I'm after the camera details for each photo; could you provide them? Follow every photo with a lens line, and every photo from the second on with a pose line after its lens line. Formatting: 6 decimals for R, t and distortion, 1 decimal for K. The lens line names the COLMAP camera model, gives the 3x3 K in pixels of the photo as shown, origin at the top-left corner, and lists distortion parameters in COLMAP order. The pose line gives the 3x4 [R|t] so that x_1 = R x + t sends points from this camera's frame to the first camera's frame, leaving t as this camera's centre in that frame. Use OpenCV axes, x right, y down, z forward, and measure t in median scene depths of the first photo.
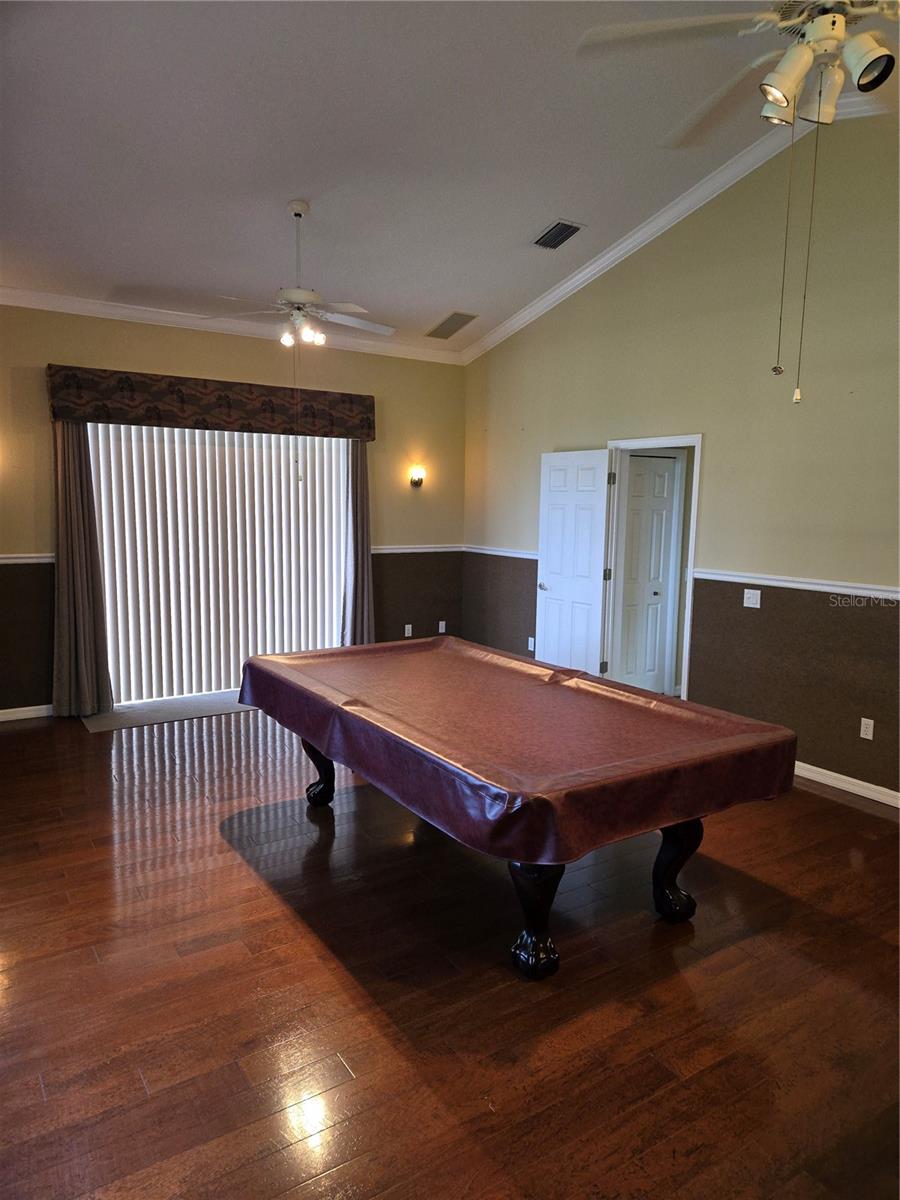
lens RADIAL K [[798.6, 0, 450.7], [0, 798.6, 600.8], [0, 0, 1]] dist [0.079094, -0.065501]
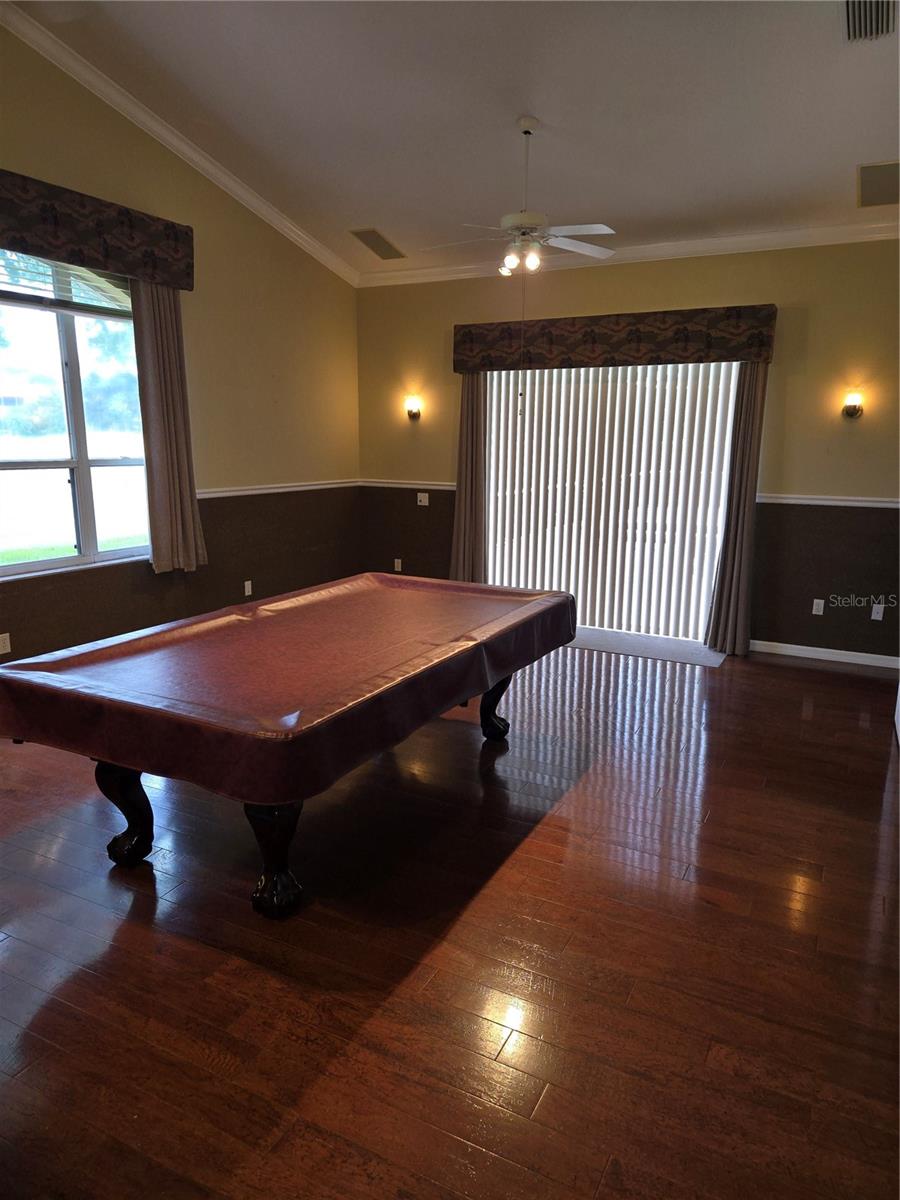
lens RADIAL K [[798.6, 0, 451.9], [0, 798.6, 604.7], [0, 0, 1]] dist [0.079094, -0.065501]
pose [[0.494643, 0.171097, -0.852088, 0.549832], [-0.110924, 0.984841, 0.133361, -0.036635], [0.861988, 0.028551, 0.506123, 0.366568]]
